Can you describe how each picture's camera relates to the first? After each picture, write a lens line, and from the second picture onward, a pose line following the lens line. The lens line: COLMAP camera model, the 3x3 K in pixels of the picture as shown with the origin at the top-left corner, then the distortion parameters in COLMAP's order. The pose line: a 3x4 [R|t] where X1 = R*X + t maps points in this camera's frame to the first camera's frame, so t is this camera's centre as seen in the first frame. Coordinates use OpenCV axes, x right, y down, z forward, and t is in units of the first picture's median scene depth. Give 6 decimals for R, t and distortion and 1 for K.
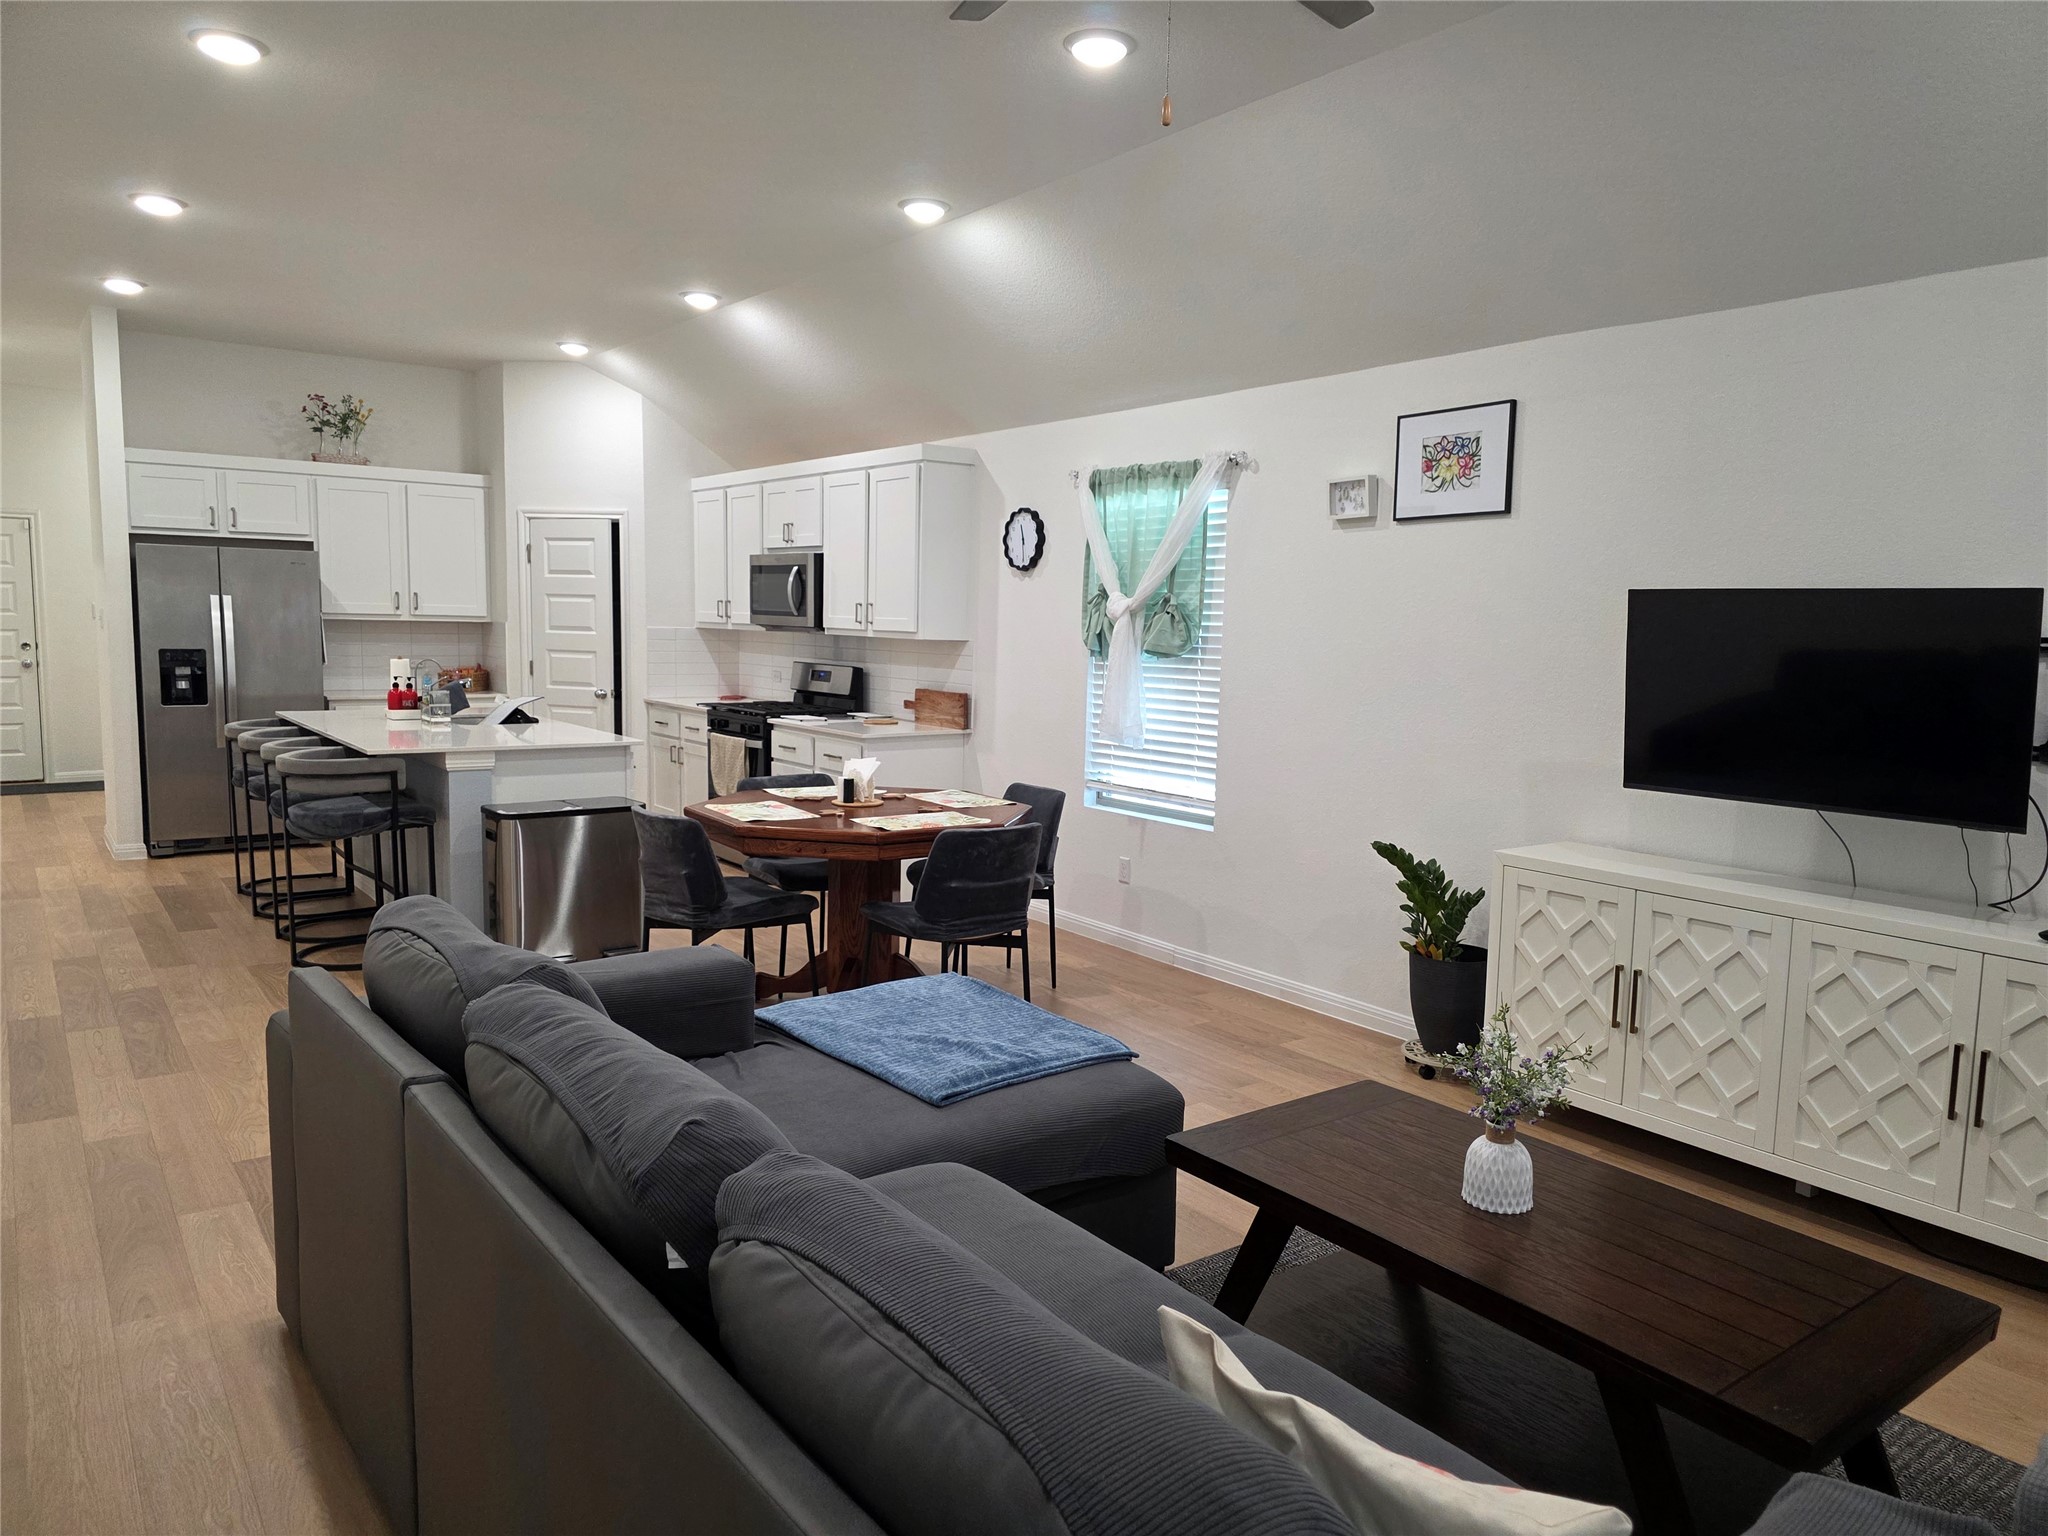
lens RADIAL K [[1378.5, 0, 1029.1], [0, 1378.5, 773.8], [0, 0, 1]] dist [0.030519, -0.009508]
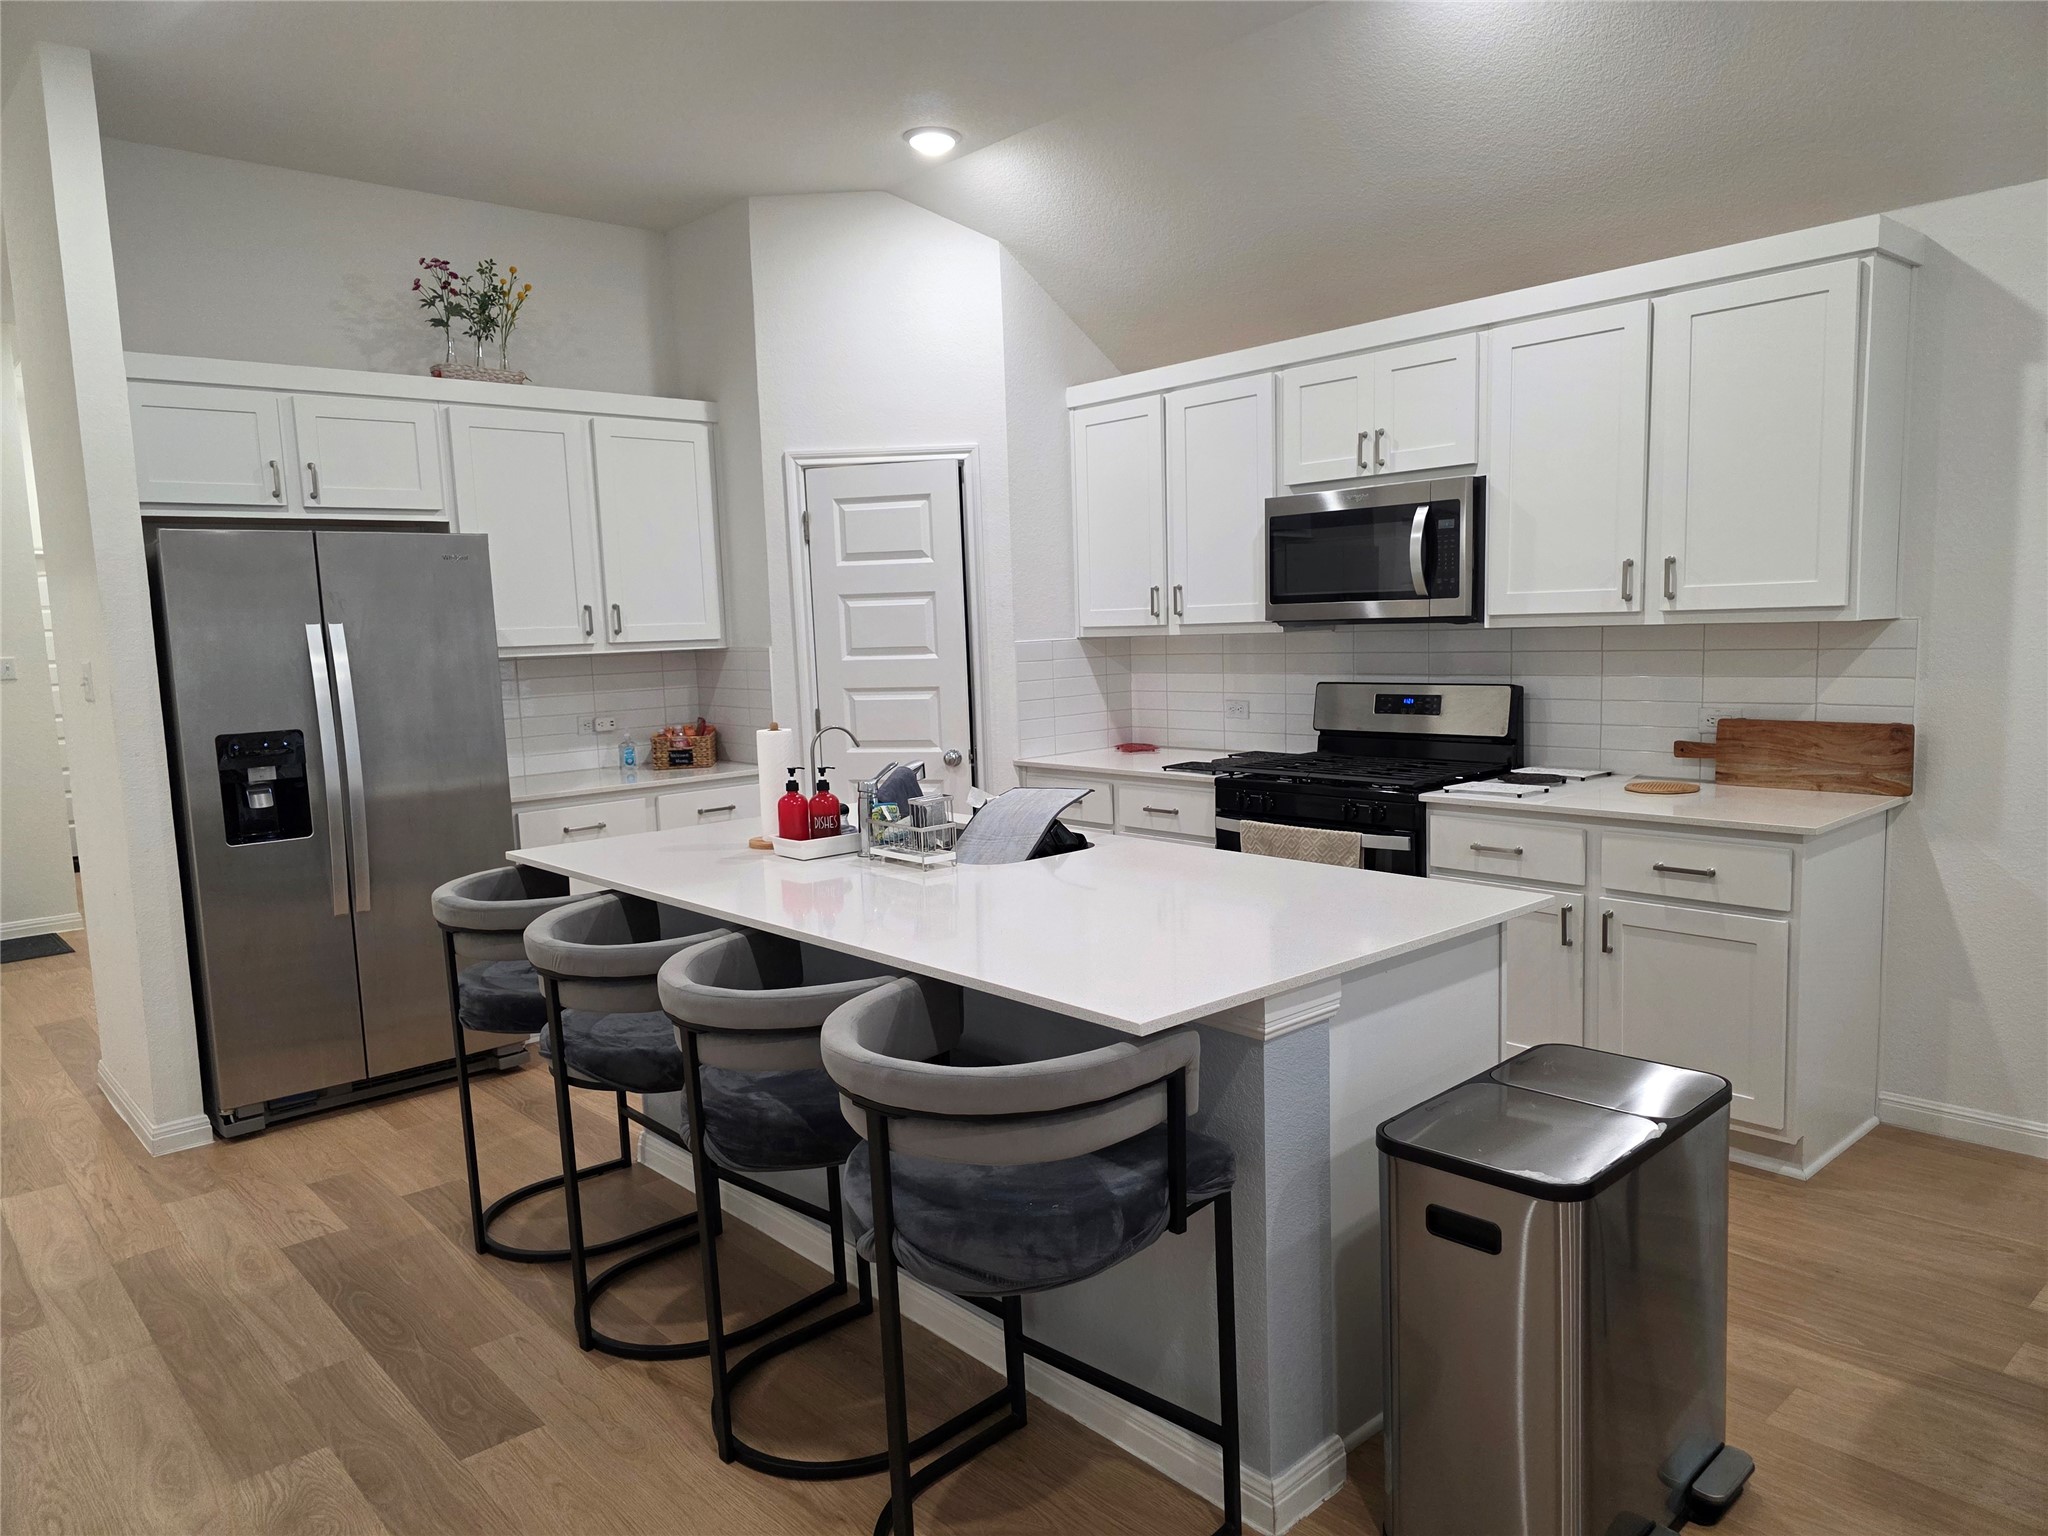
lens RADIAL K [[1378.5, 0, 1021.7], [0, 1378.5, 782.0], [0, 0, 1]] dist [0.030519, -0.009508]
pose [[0.994591, -0.067032, 0.079344, -0.359829], [0.066631, 0.997748, 0.007693, -0.054991], [-0.079681, -0.002365, 0.996818, 0.453118]]
